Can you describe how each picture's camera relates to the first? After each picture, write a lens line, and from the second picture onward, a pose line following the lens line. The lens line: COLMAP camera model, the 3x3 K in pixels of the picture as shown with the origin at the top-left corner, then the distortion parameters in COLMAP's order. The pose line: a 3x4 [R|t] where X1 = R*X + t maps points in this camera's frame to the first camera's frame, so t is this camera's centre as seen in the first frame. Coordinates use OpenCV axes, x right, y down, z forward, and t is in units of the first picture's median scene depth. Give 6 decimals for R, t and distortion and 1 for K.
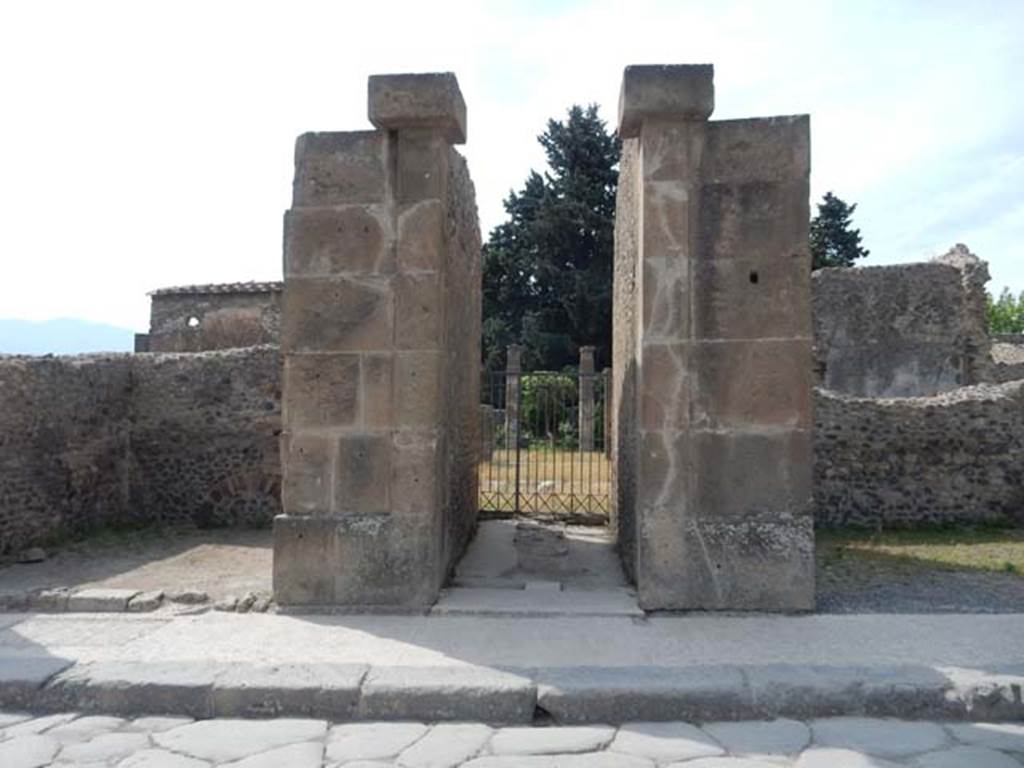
lens RADIAL K [[813.2, 0, 505.6], [0, 813.2, 368.9], [0, 0, 1]] dist [-0.064320, 0.057430]
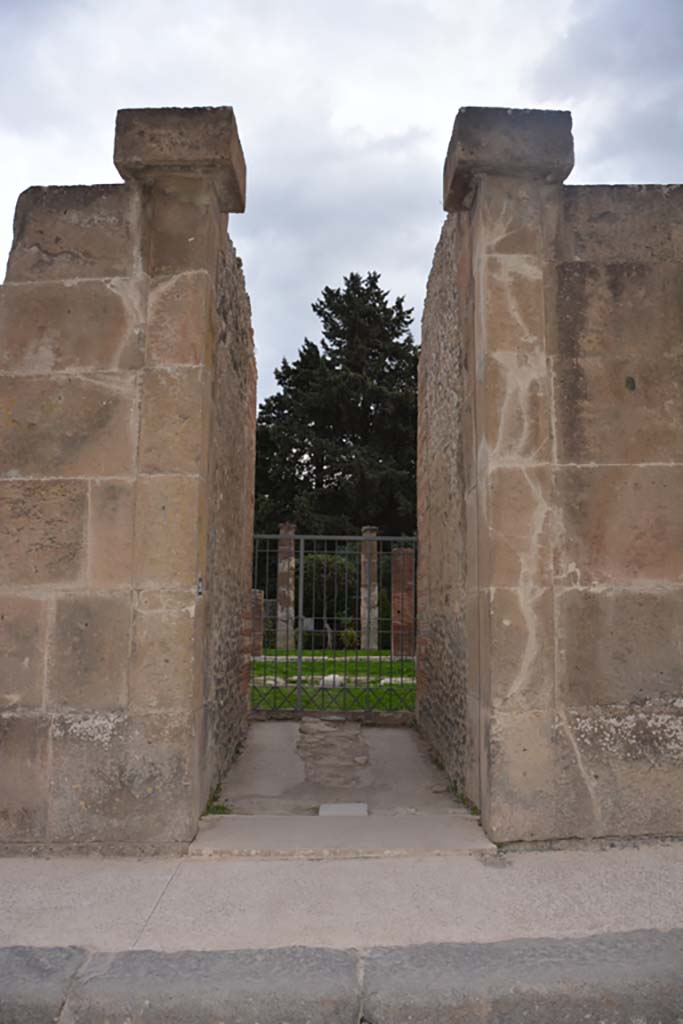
lens RADIAL K [[806.0, 0, 341.5], [0, 806.0, 512.0], [0, 0, 1]] dist [-0.168417, 0.104135]
pose [[0.995841, 0.009865, 0.090572, -0.023836], [-0.002726, 0.996902, -0.078611, 0.062986], [-0.091067, 0.078037, 0.992782, 0.303309]]
